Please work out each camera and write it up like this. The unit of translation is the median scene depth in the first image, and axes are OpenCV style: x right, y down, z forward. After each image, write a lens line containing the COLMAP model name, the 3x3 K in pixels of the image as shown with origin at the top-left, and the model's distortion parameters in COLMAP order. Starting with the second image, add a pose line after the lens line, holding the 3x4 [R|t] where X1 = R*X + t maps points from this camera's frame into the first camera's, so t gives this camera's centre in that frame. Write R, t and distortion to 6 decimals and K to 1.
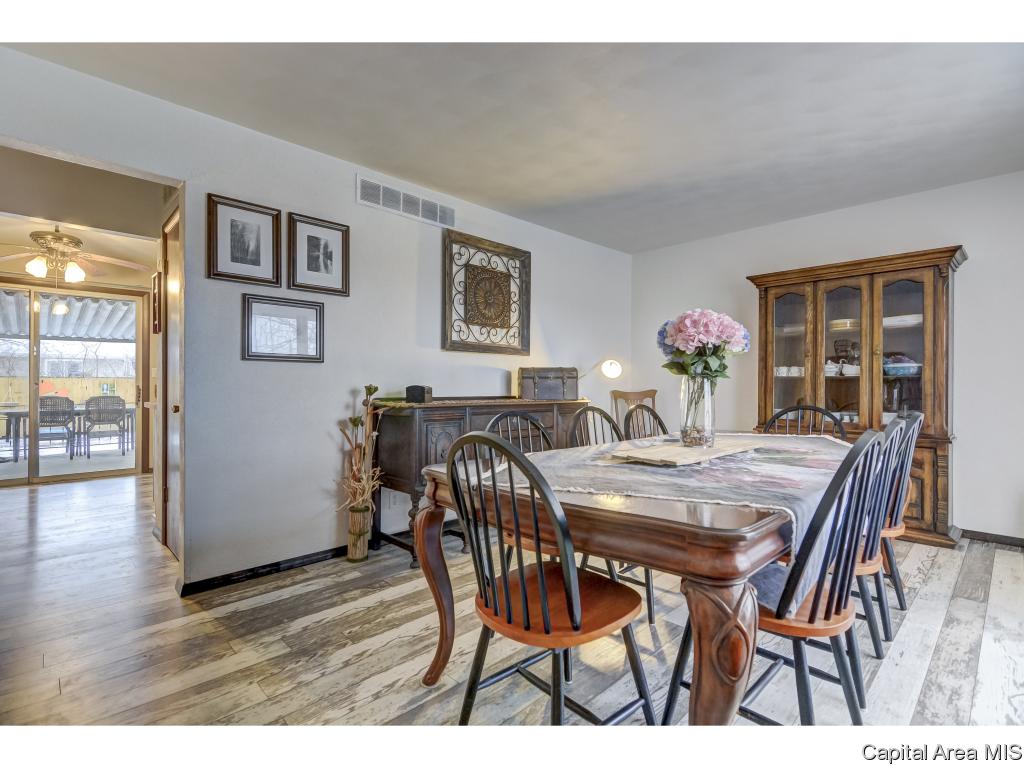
lens RADIAL K [[485.9, 0, 512.0], [0, 485.9, 384.0], [0, 0, 1]] dist [-0.014739, -0.000593]
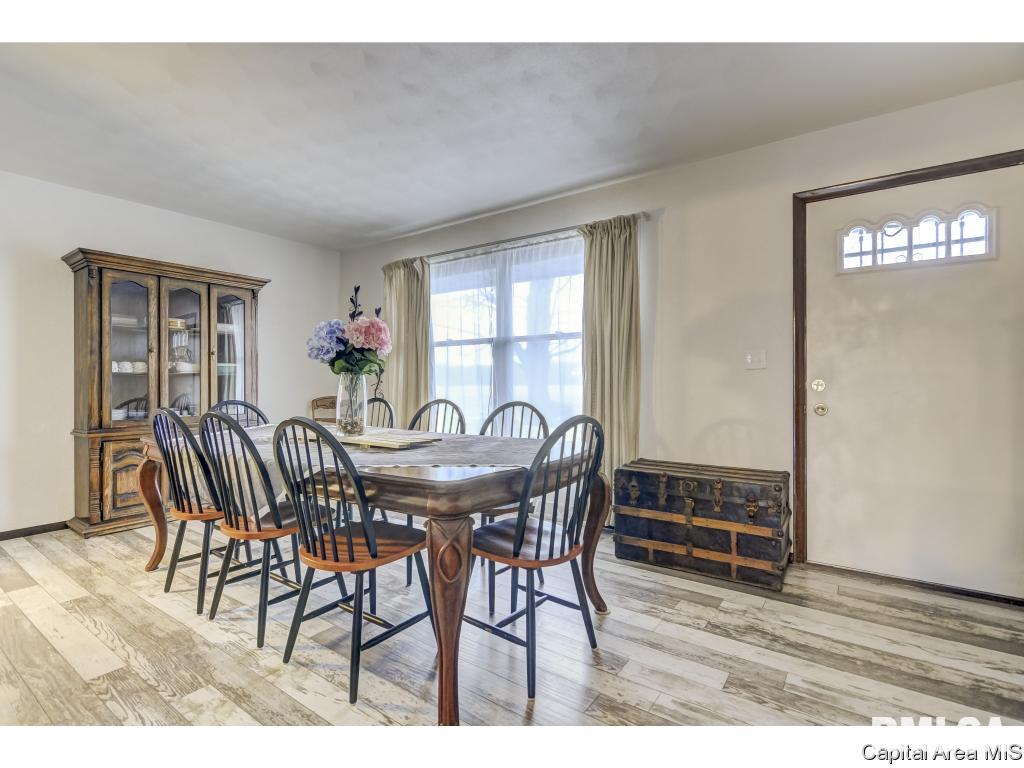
lens RADIAL K [[485.9, 0, 512.0], [0, 485.9, 384.0], [0, 0, 1]] dist [-0.014739, -0.000593]
pose [[-0.159040, -0.007307, 0.987245, -0.509318], [-0.001635, 0.999973, 0.007138, -0.001677], [-0.987271, -0.000479, -0.159047, 0.497629]]
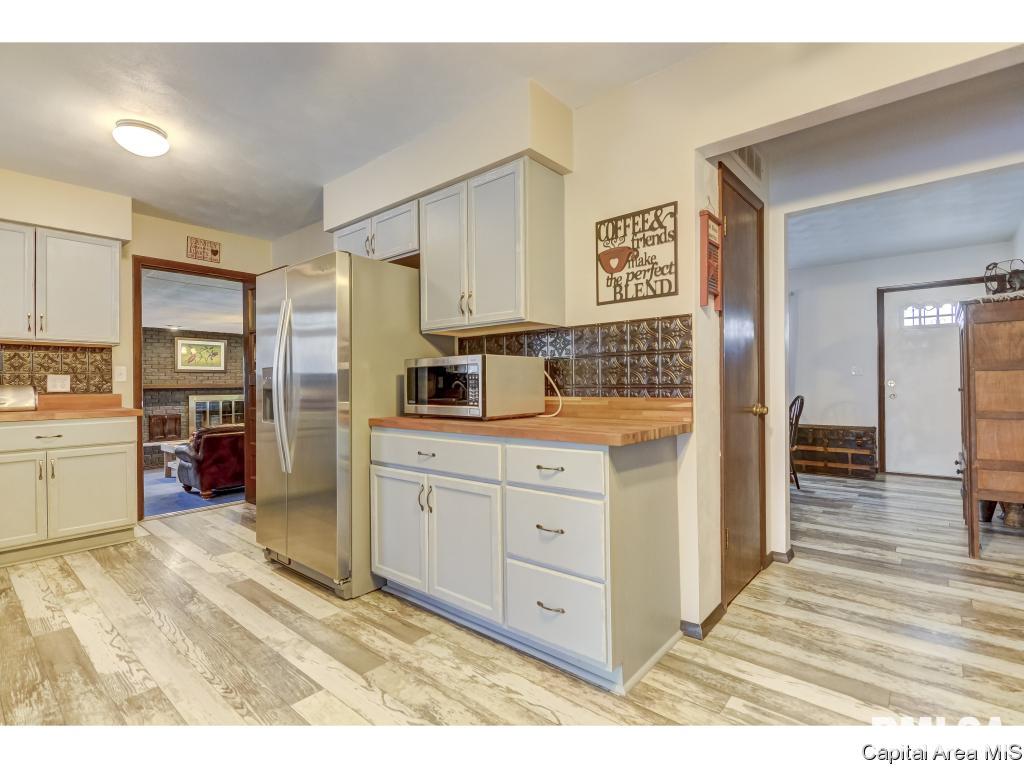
lens RADIAL K [[485.9, 0, 512.0], [0, 485.9, 384.0], [0, 0, 1]] dist [-0.014739, -0.000593]
pose [[-0.054003, -0.000600, 0.998541, -0.608646], [0.005267, 0.999986, 0.000886, -0.001758], [-0.998527, 0.005307, -0.053999, 0.584384]]
